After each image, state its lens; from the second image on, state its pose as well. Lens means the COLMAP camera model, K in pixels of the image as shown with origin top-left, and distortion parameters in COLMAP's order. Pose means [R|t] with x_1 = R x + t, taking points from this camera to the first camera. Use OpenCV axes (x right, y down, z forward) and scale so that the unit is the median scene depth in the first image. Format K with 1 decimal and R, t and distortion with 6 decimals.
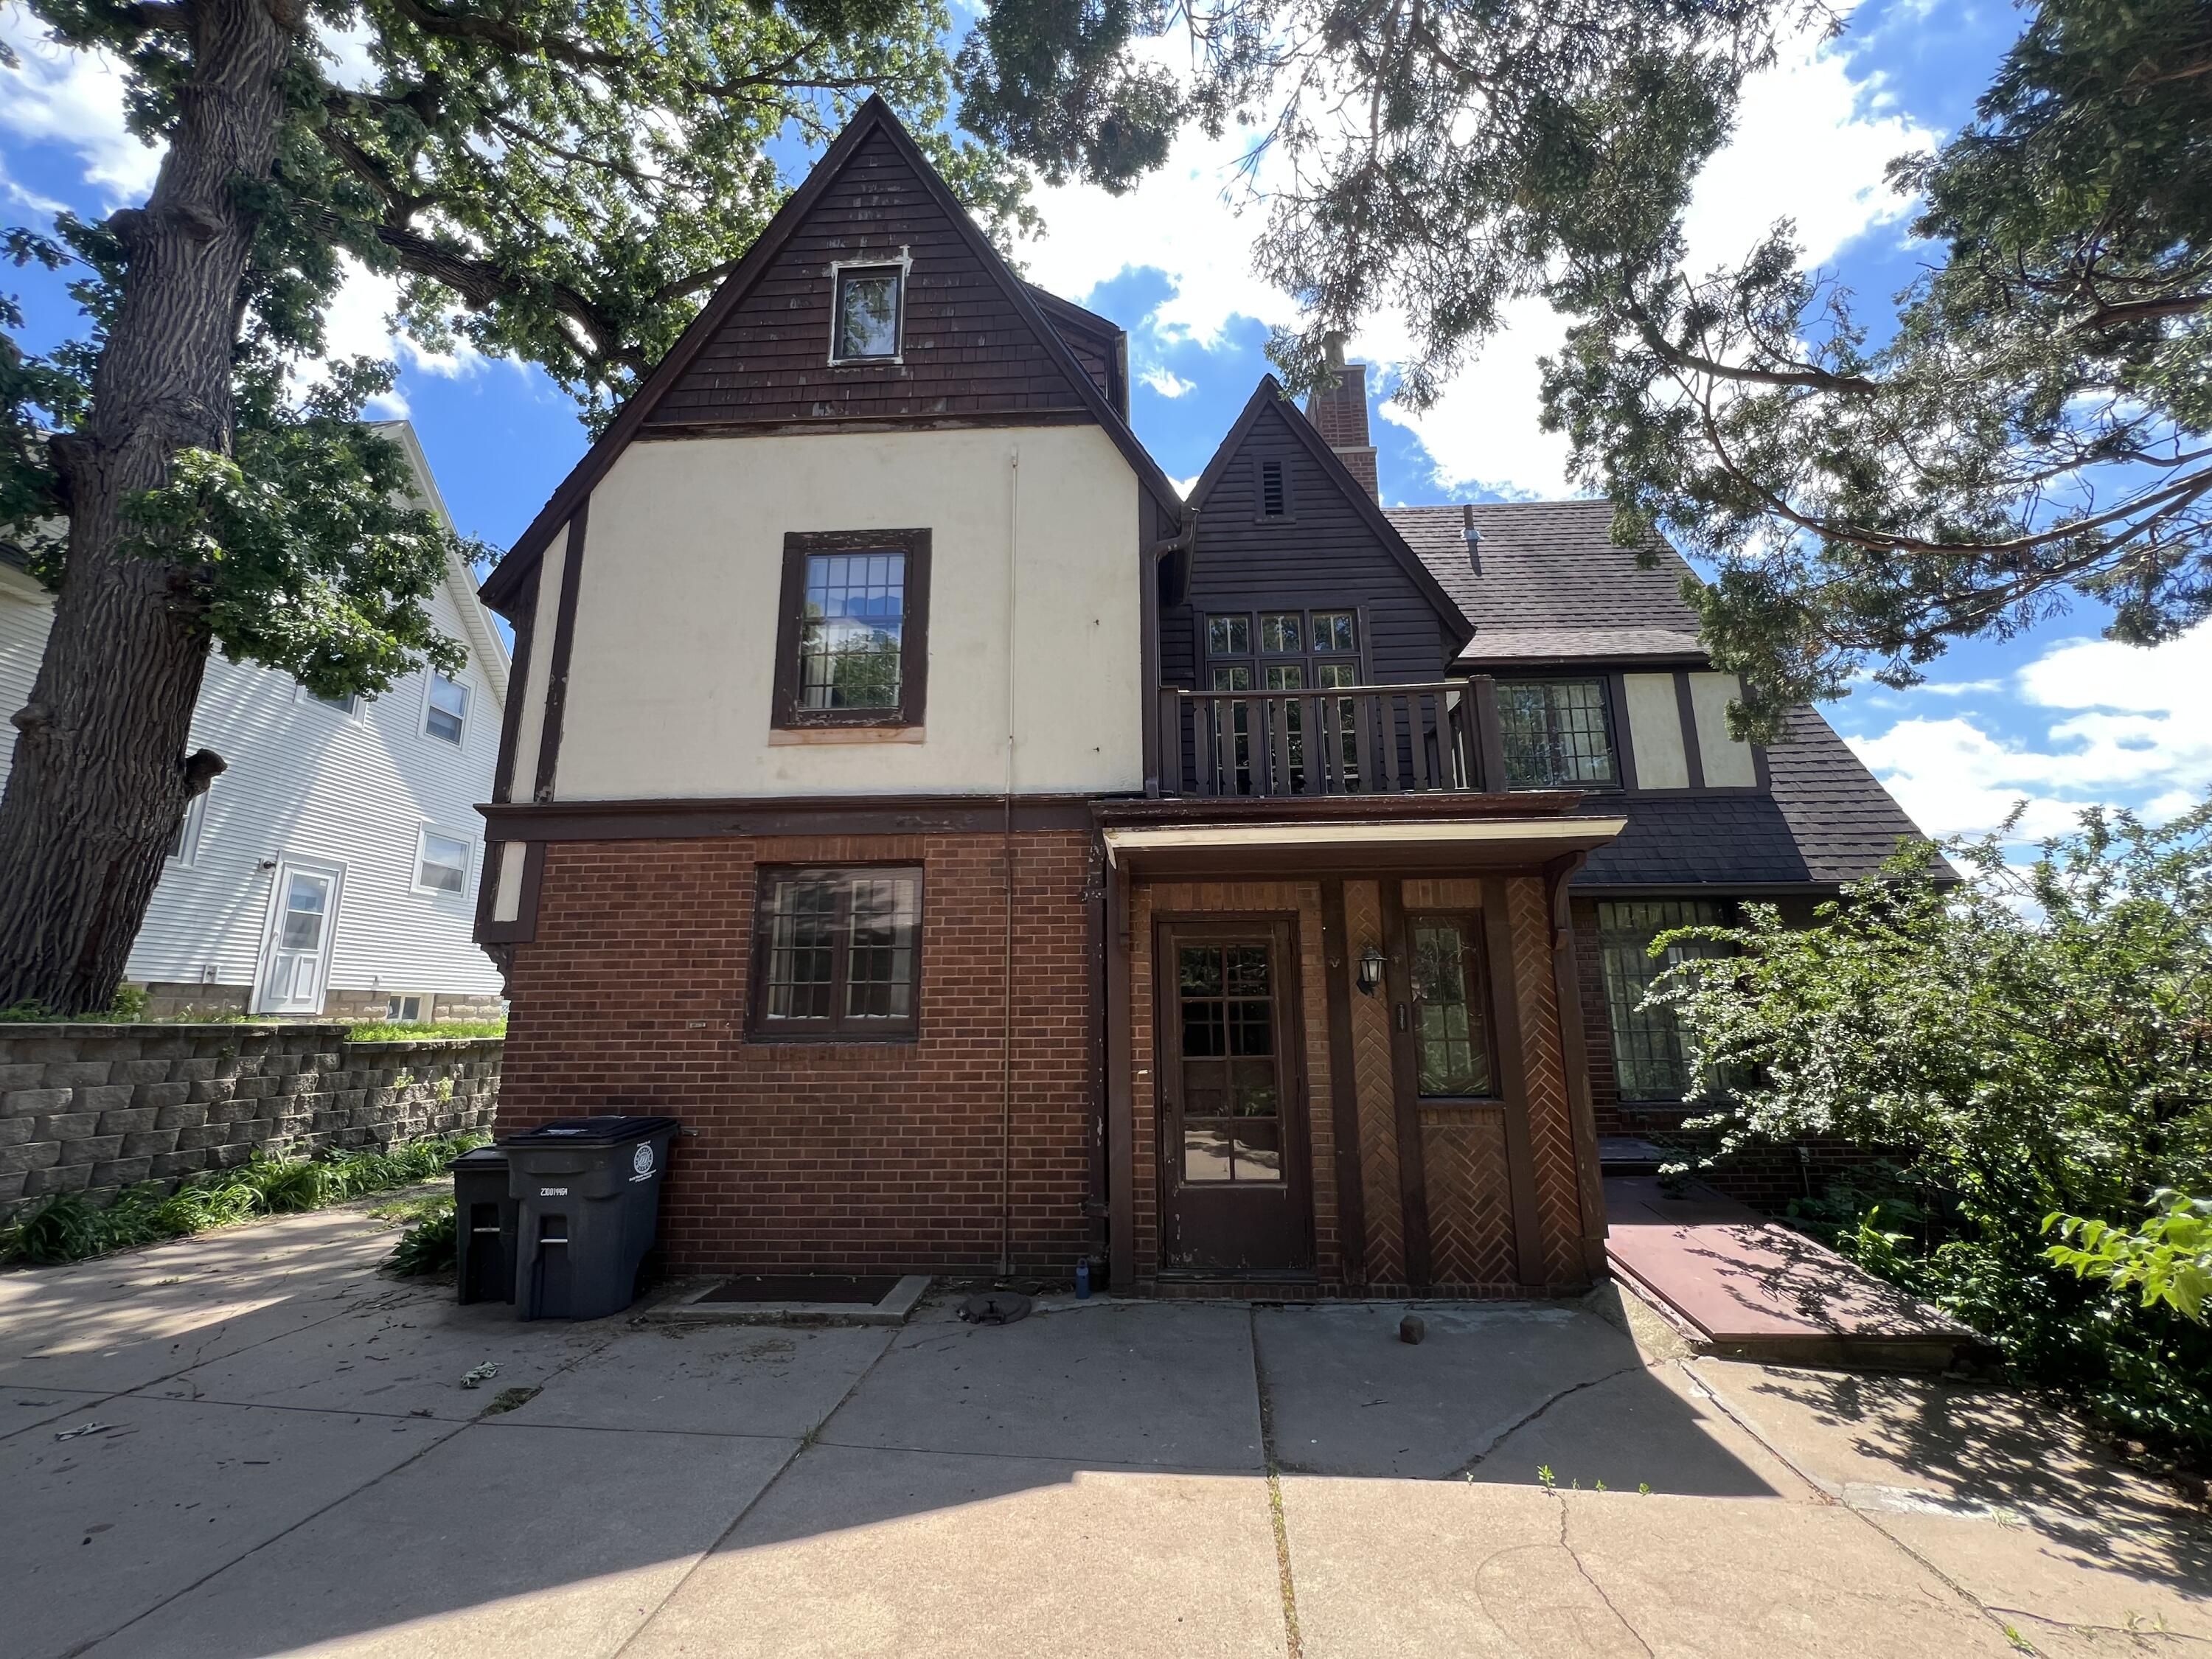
lens RADIAL K [[880.3, 0, 1105.4], [0, 880.3, 830.7], [0, 0, 1]] dist [-0.000569, 0.000249]
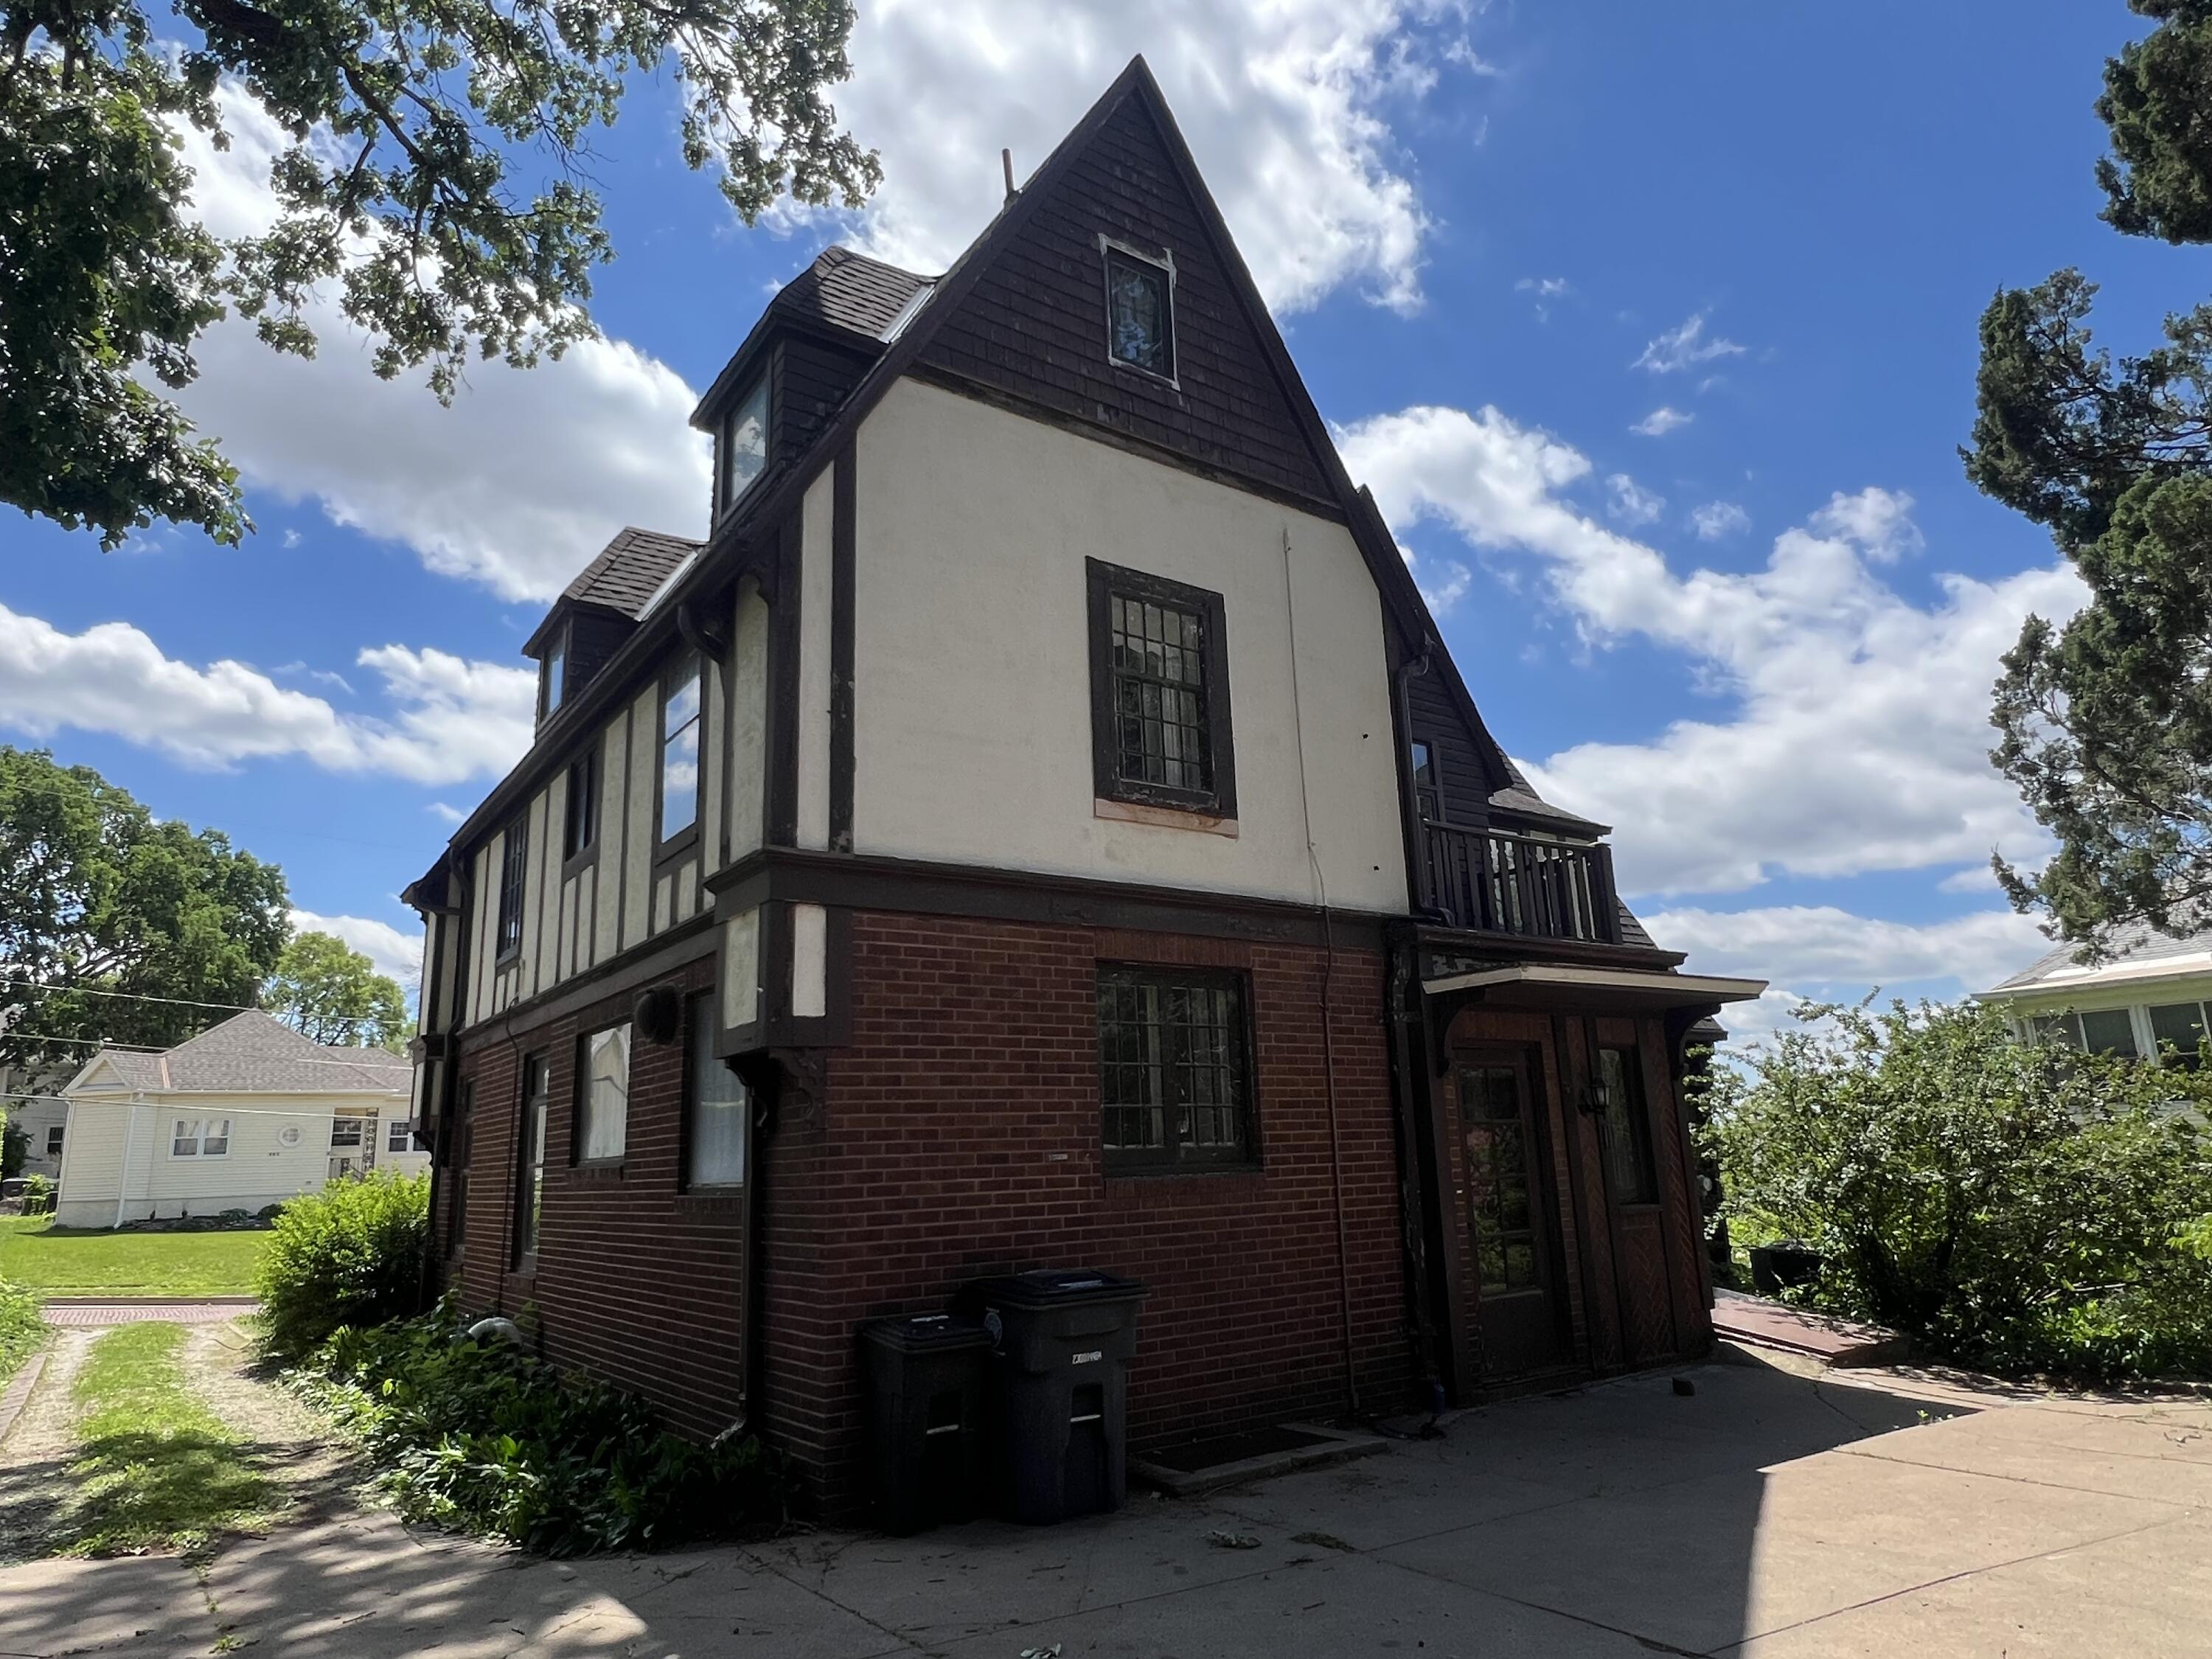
lens RADIAL K [[1333.9, 0, 1105.1], [0, 1333.9, 833.0], [0, 0, 1]] dist [0.005144, 0.000008]
pose [[0.783937, 0.128783, 0.607337, -1.160988], [-0.100422, 0.991670, -0.080656, 0.018846], [-0.612665, 0.002240, 0.790339, 0.002093]]
